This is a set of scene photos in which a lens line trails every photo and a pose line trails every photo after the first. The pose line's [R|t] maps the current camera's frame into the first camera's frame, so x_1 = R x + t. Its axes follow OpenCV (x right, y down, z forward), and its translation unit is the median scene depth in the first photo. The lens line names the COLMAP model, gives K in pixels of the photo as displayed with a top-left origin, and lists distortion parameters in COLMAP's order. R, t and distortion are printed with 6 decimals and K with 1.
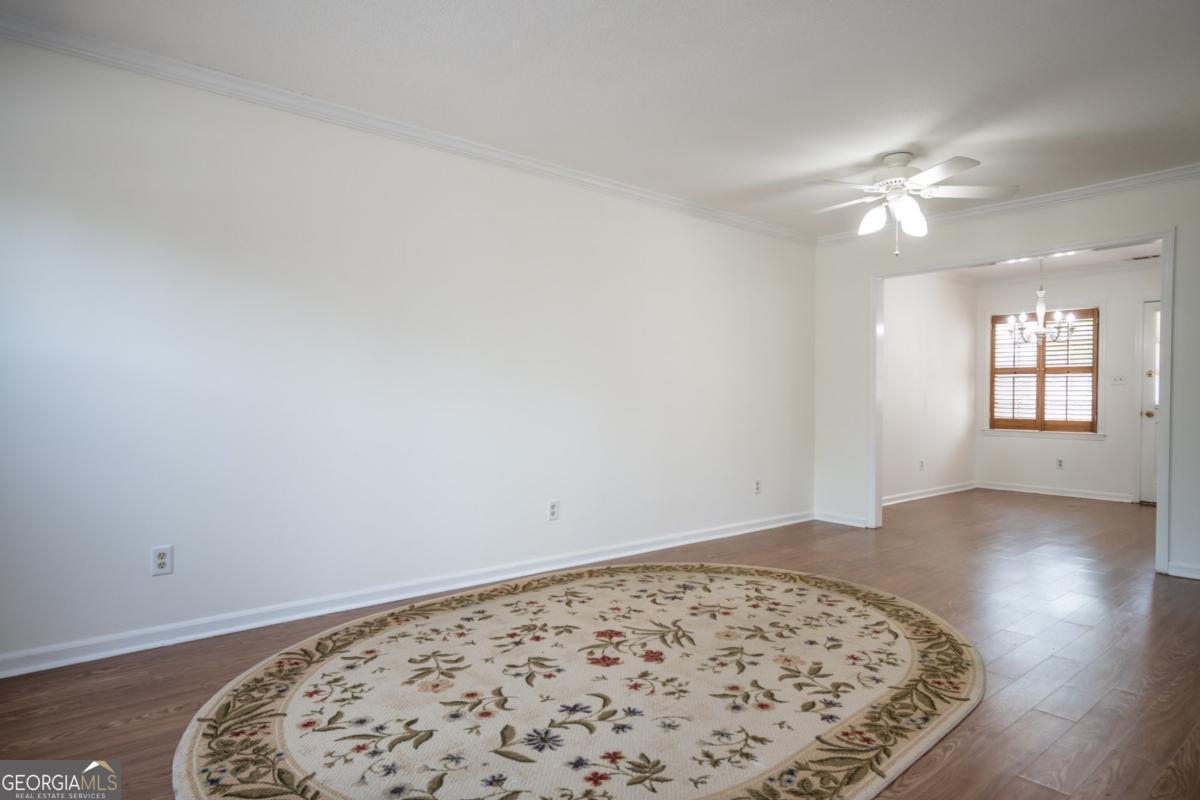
lens RADIAL K [[648.7, 0, 588.1], [0, 648.7, 401.7], [0, 0, 1]] dist [0.000599, -0.000959]
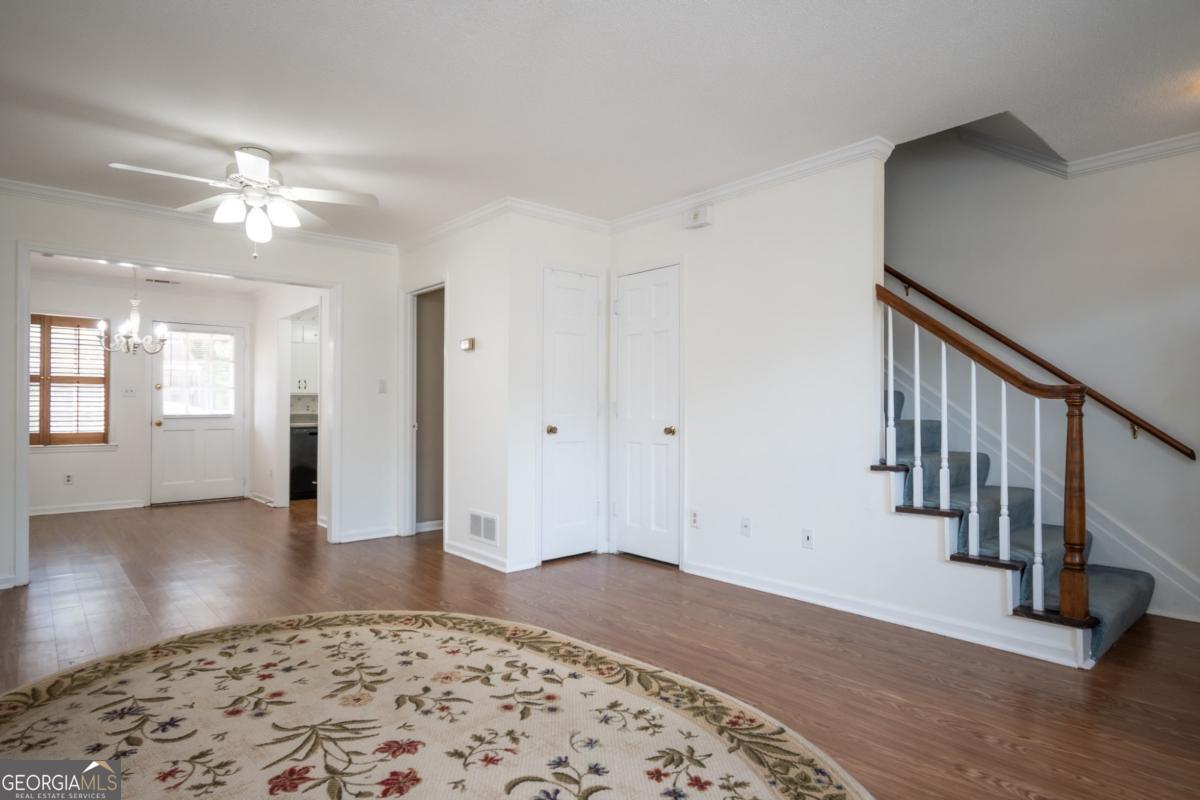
lens RADIAL K [[648.7, 0, 588.1], [0, 648.7, 401.7], [0, 0, 1]] dist [0.000599, -0.000959]
pose [[0.012088, 0.007907, 0.999896, -0.588584], [0.007312, 0.999941, -0.007996, -0.009657], [-0.999900, 0.007408, 0.012030, 0.668458]]
